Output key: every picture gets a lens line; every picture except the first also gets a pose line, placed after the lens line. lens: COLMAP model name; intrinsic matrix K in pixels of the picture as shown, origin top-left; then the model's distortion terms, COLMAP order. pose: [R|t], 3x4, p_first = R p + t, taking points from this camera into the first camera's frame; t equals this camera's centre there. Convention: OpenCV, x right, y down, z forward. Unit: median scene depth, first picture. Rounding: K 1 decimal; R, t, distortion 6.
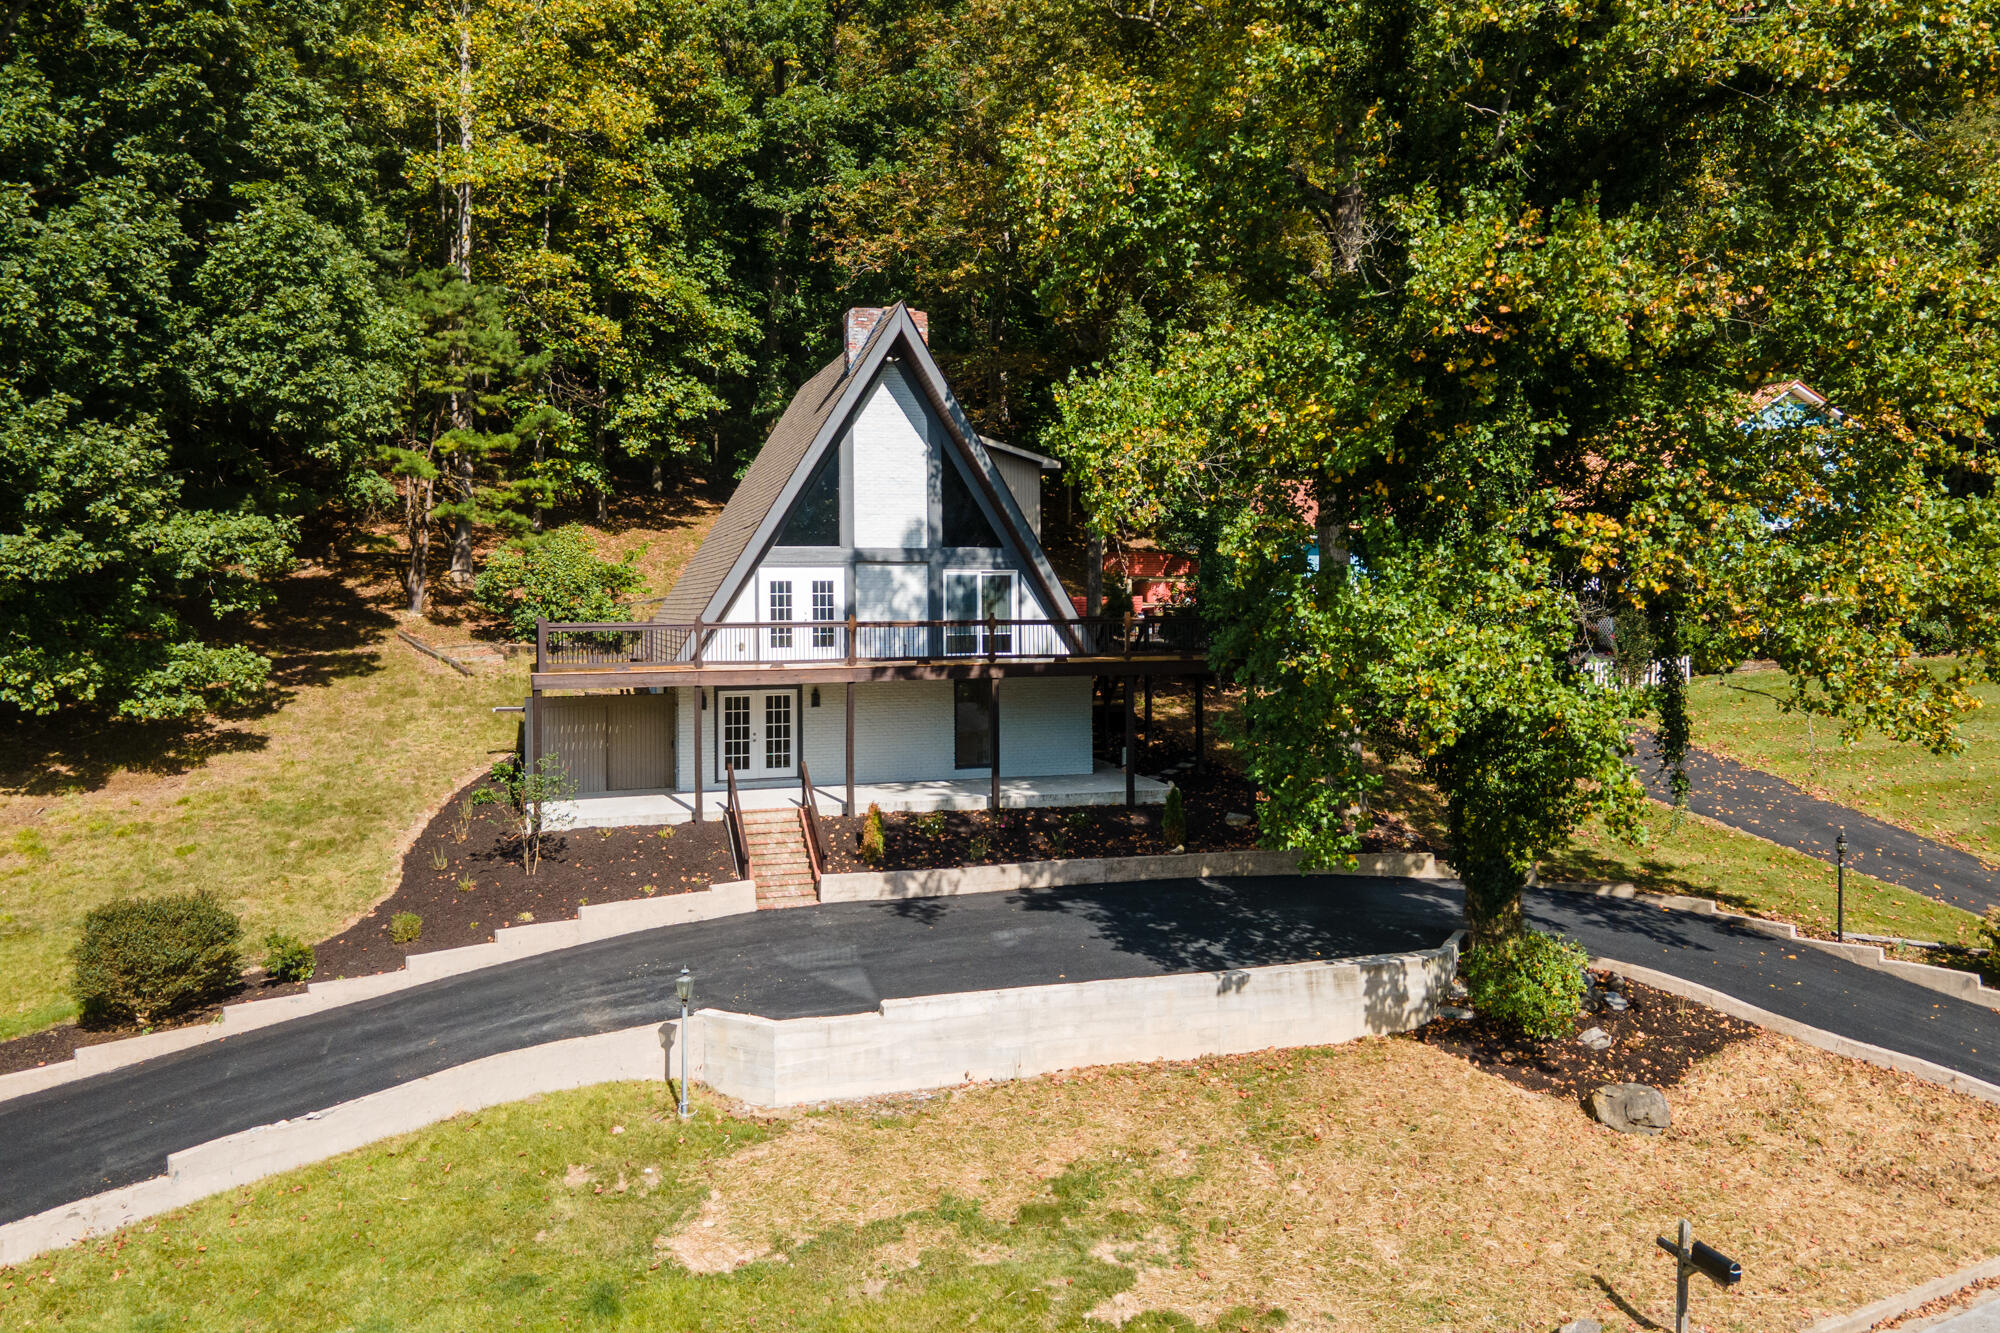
lens RADIAL K [[1463.7, 0, 1001.0], [0, 1463.7, 610.3], [0, 0, 1]] dist [0.023487, 0.027631]
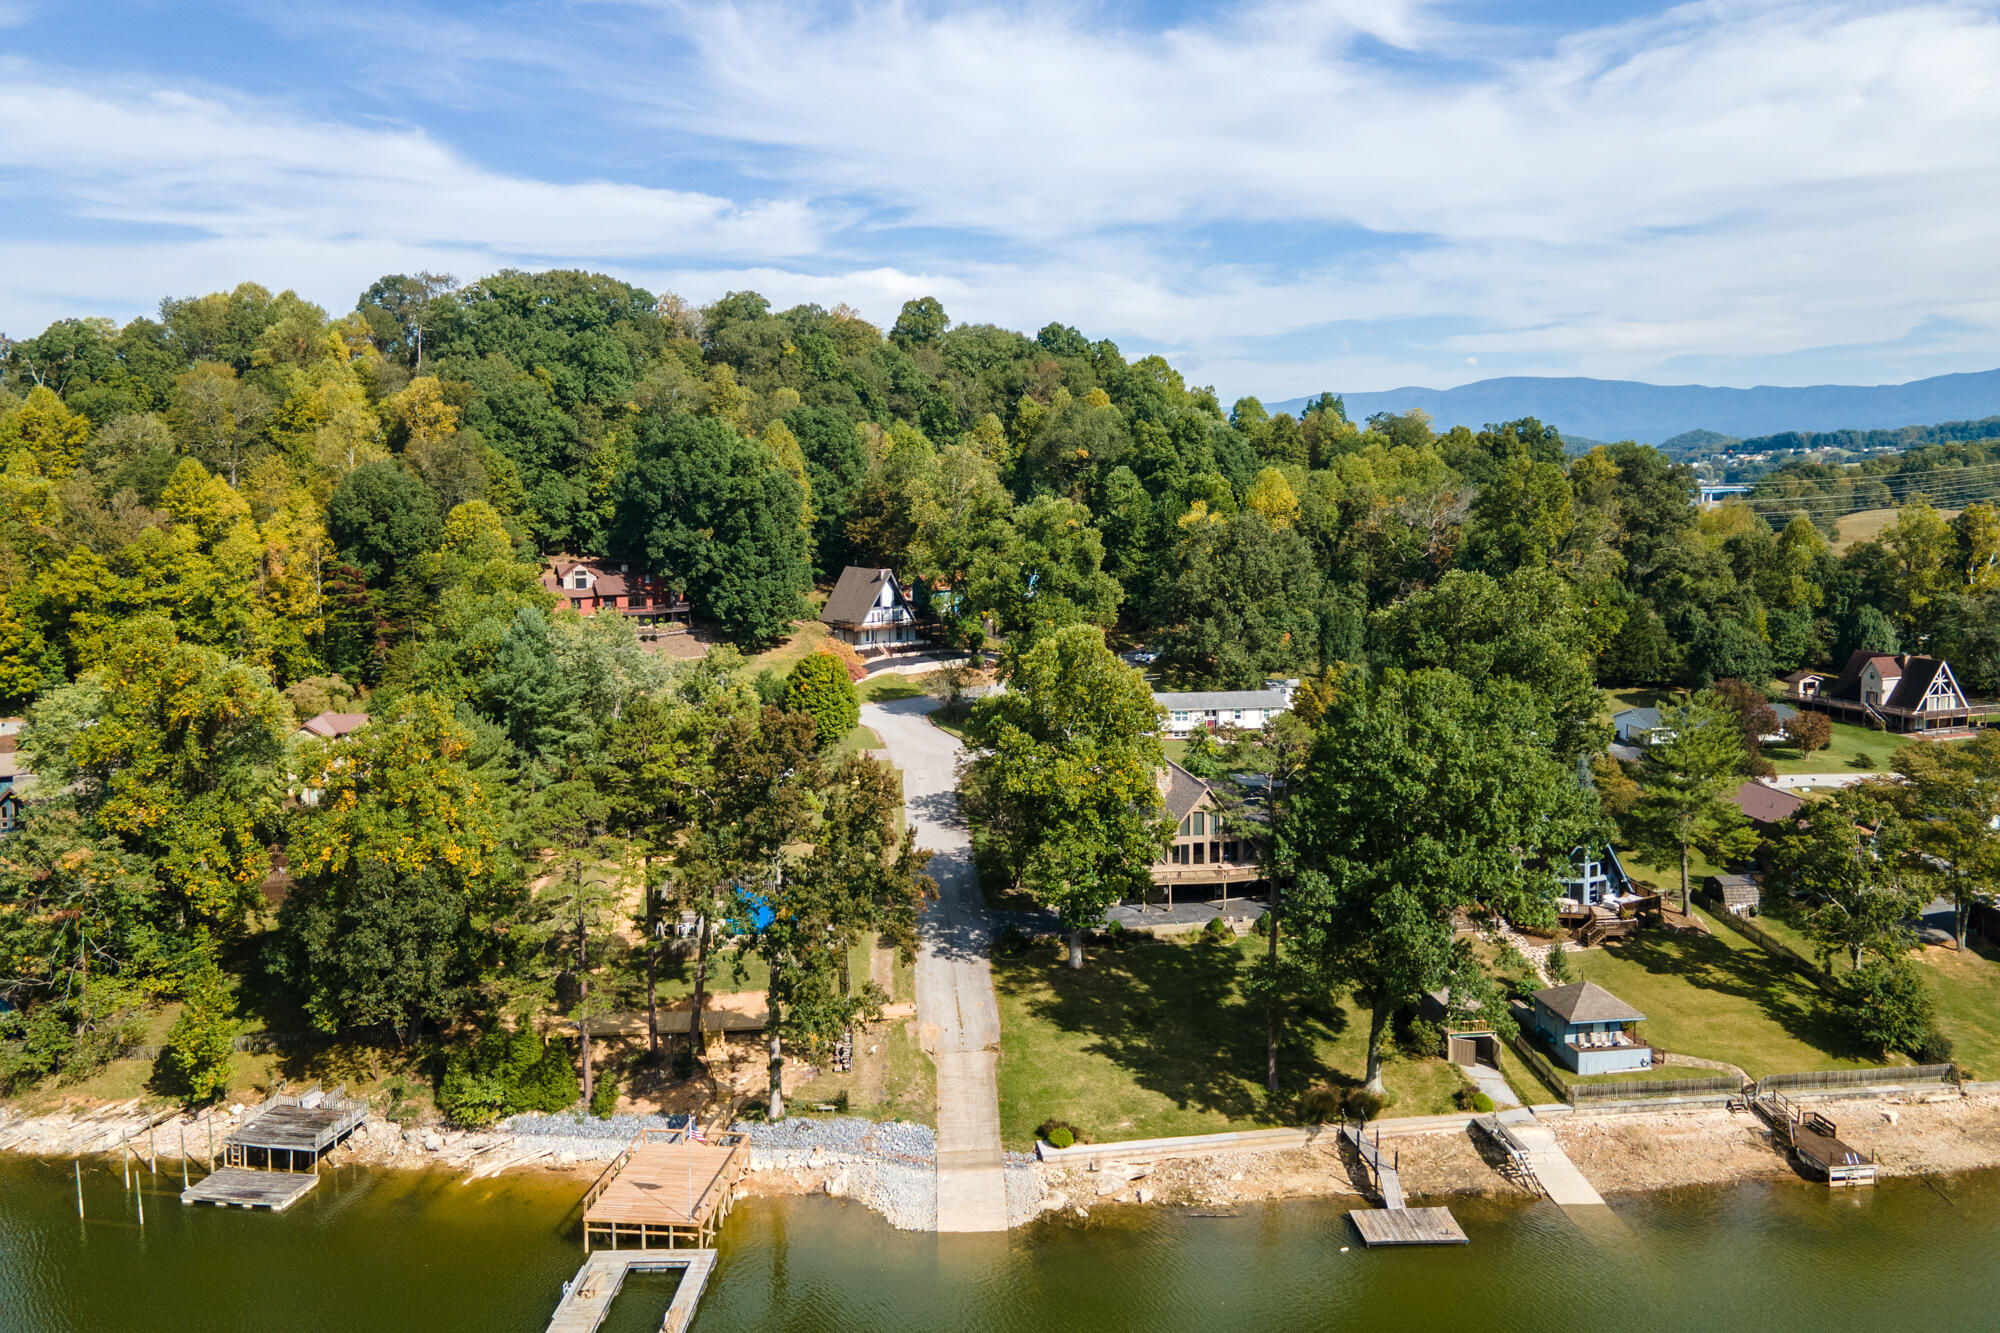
lens RADIAL K [[1463.7, 0, 997.7], [0, 1463.7, 600.7], [0, 0, 1]] dist [0.023487, 0.027631]
pose [[0.940984, -0.030369, 0.337085, -1.843180], [0.000215, 0.996020, 0.089134, -0.662474], [-0.338450, -0.083801, 0.937245, -5.374744]]
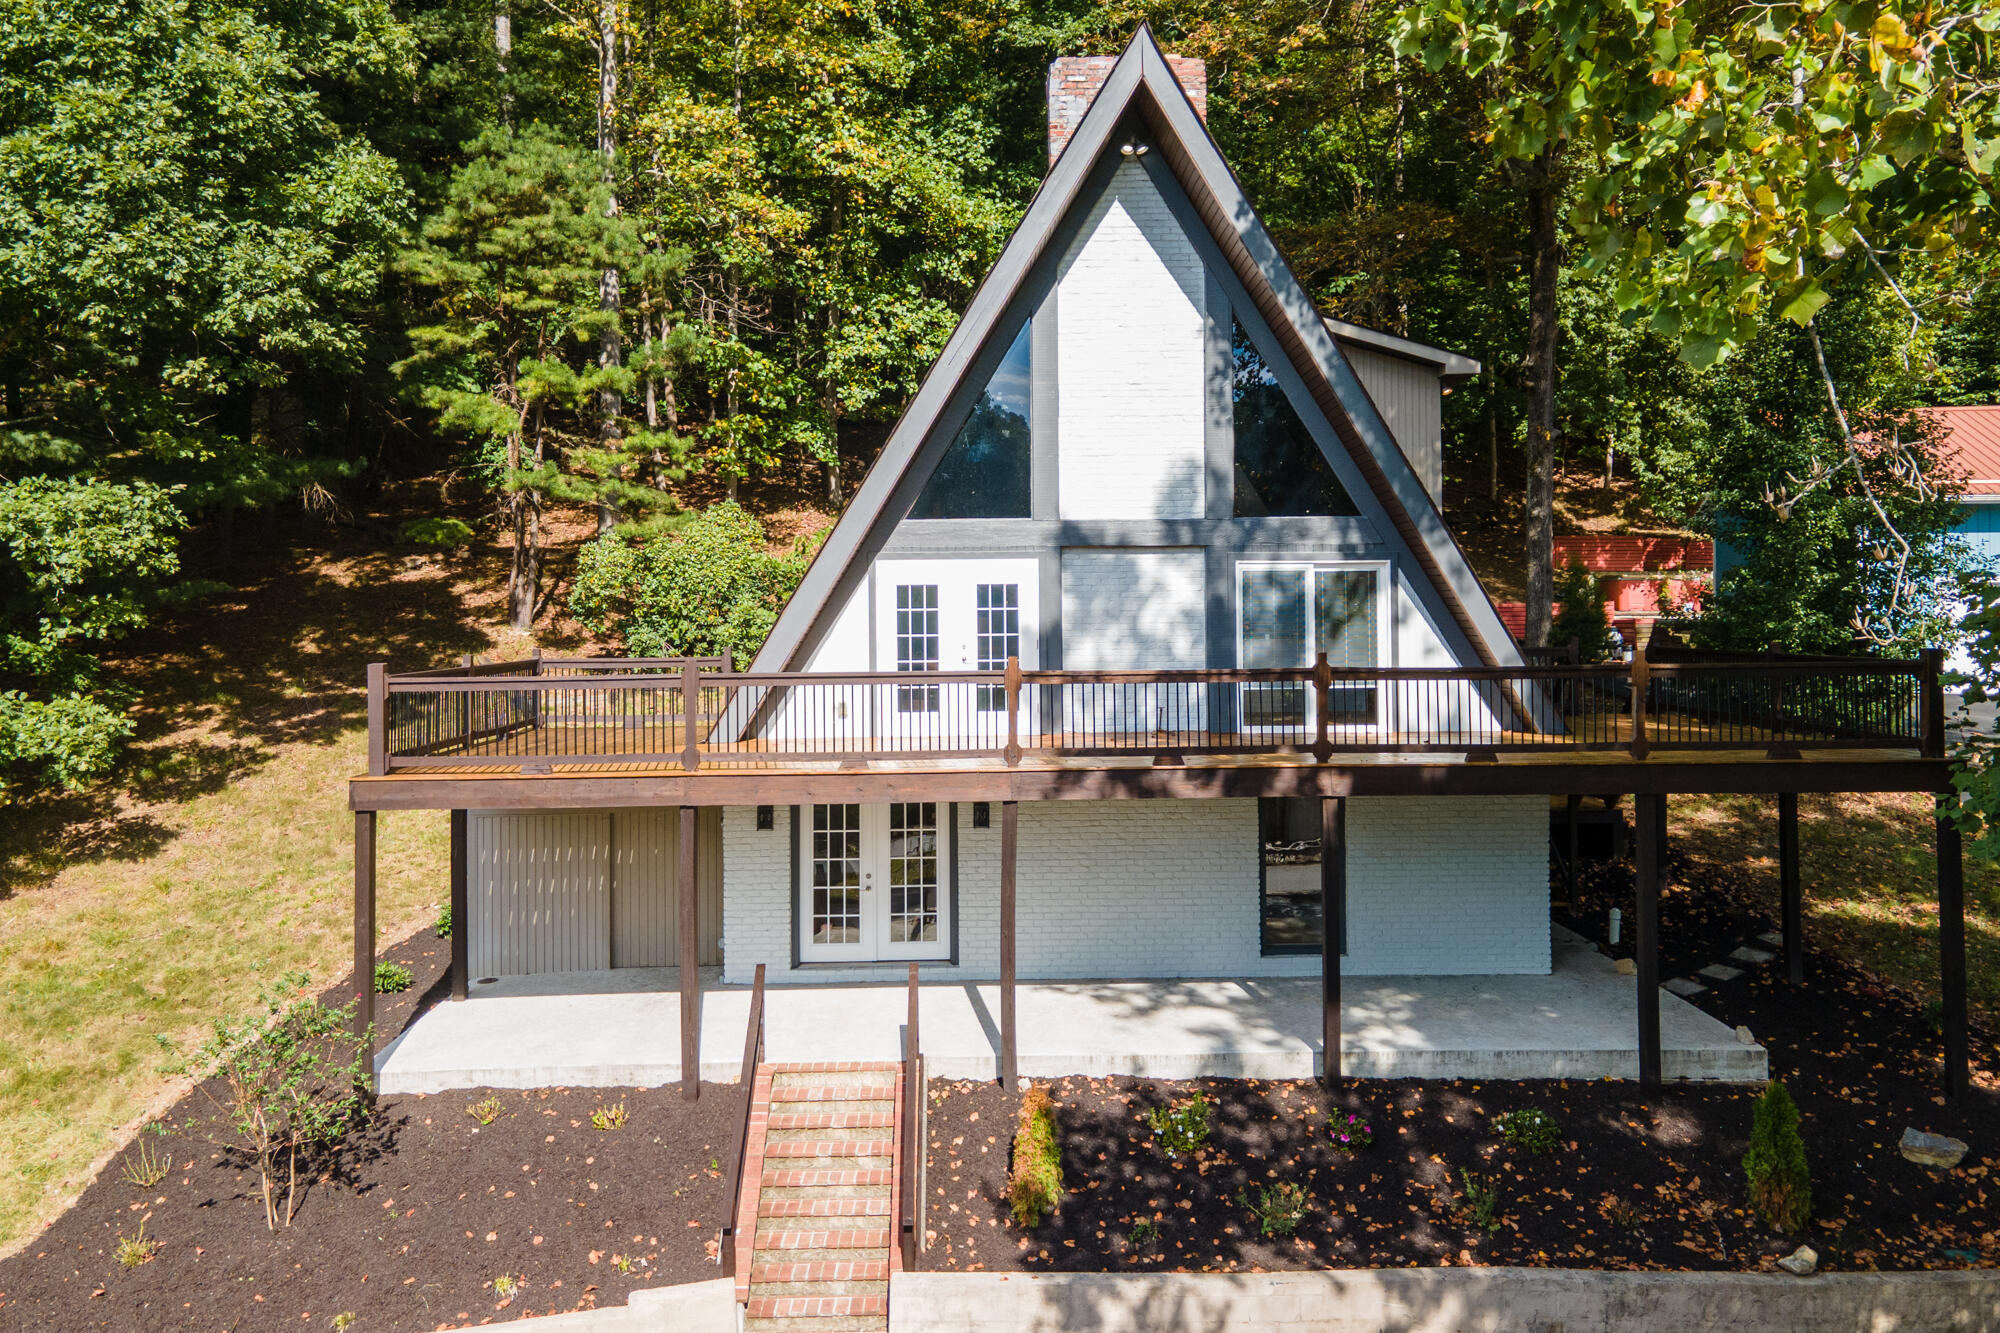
lens RADIAL K [[1463.7, 0, 988.8], [0, 1463.7, 602.7], [0, 0, 1]] dist [0.023487, 0.027631]
pose [[0.960933, -0.001389, -0.276777, 0.019311], [0.000277, 0.999992, -0.004059, -0.011402], [0.276780, 0.003824, 0.960926, 0.499043]]
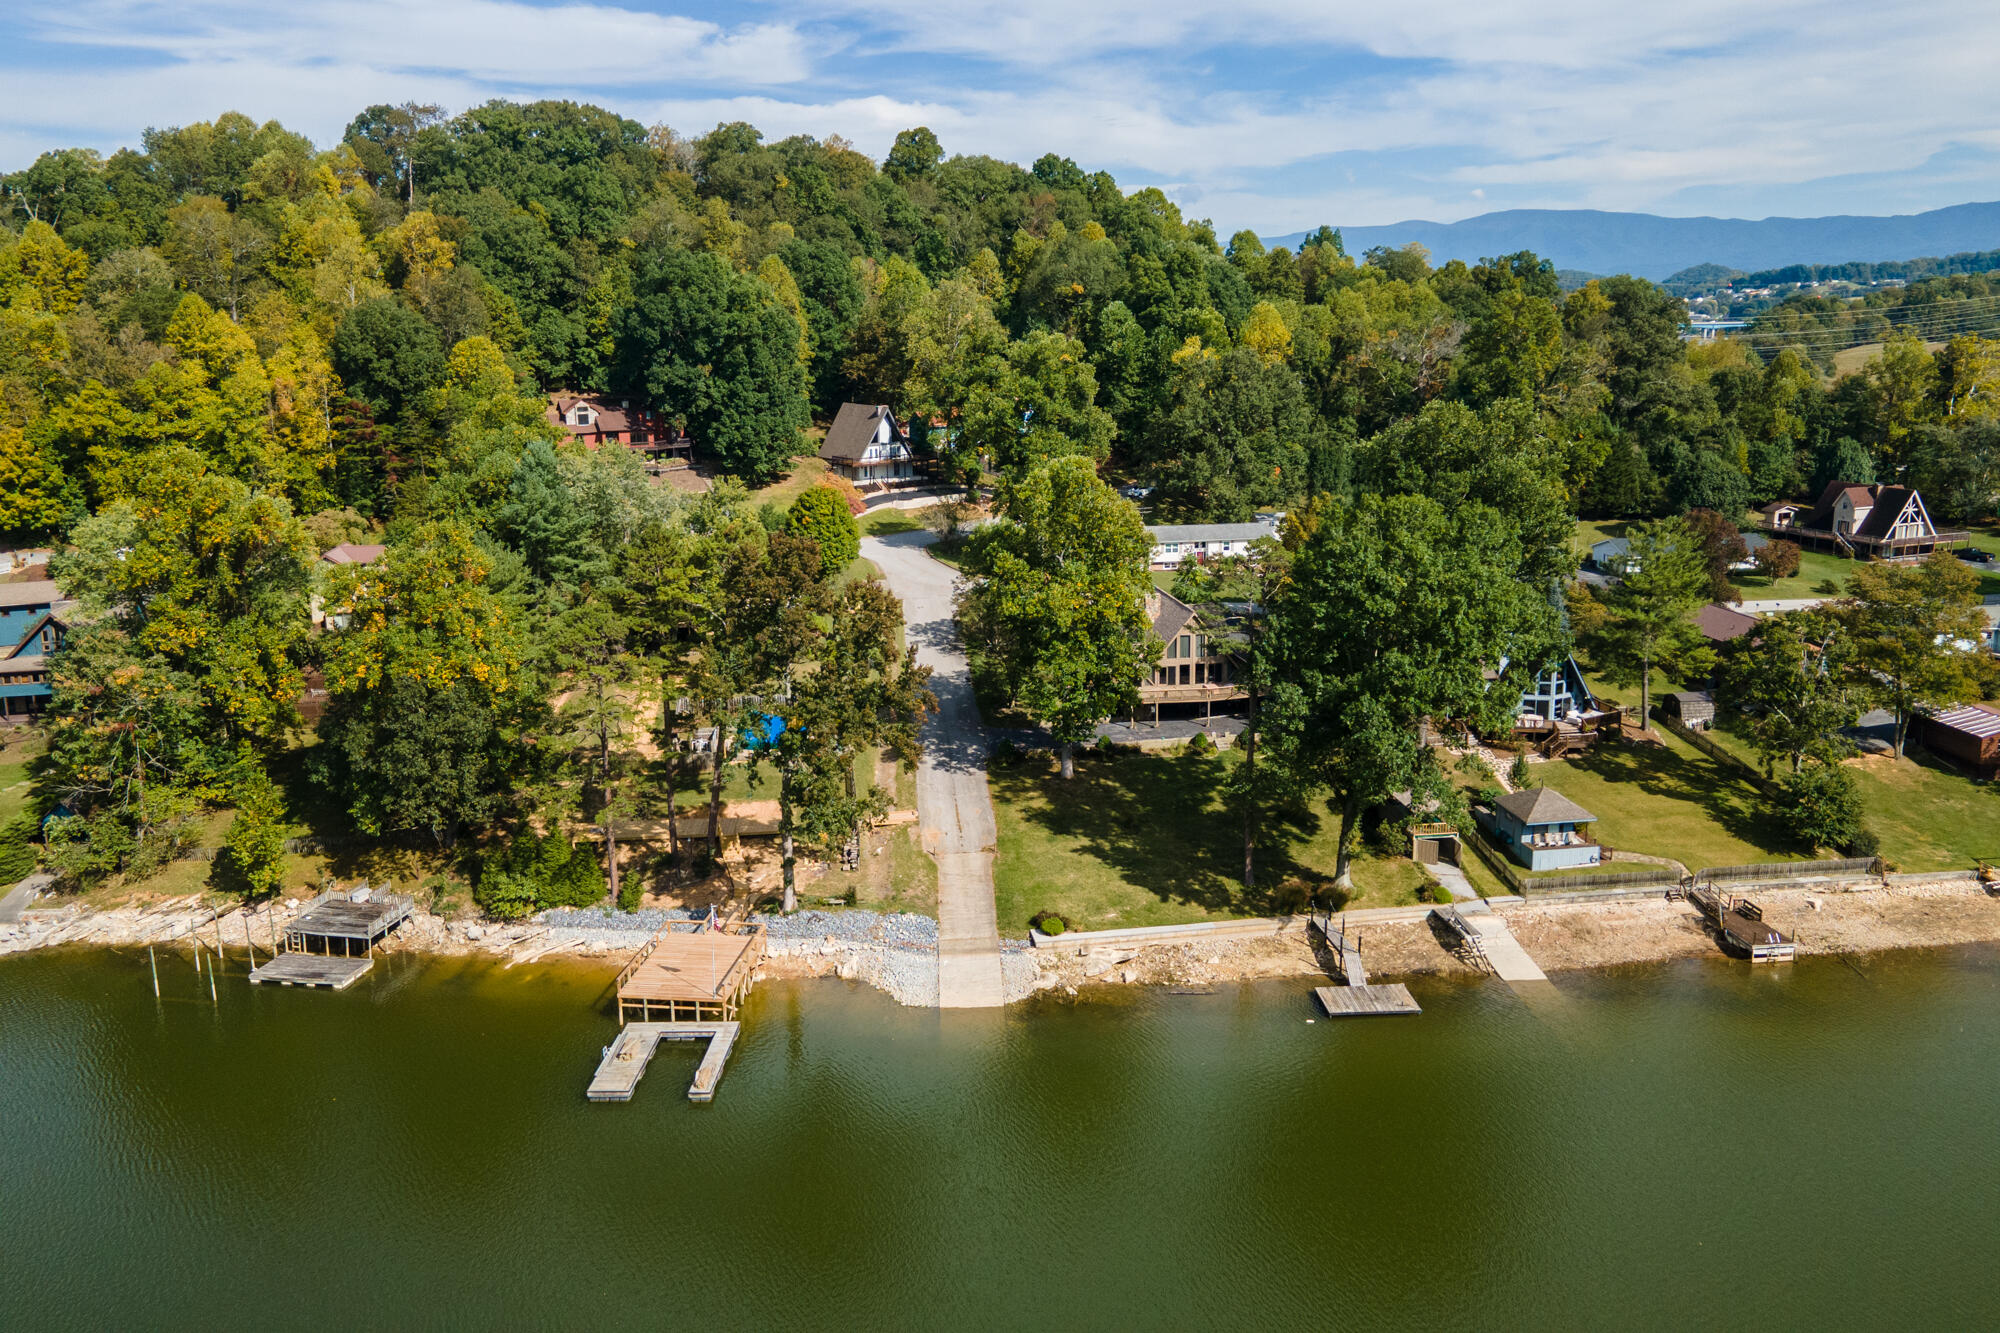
lens RADIAL K [[1463.7, 0, 998.0], [0, 1463.7, 599.1], [0, 0, 1]] dist [0.023487, 0.027631]
pose [[0.939895, -0.068866, 0.334447, -1.896245], [0.002497, 0.980812, 0.194941, -0.650957], [-0.341454, -0.182389, 0.922032, -5.526298]]
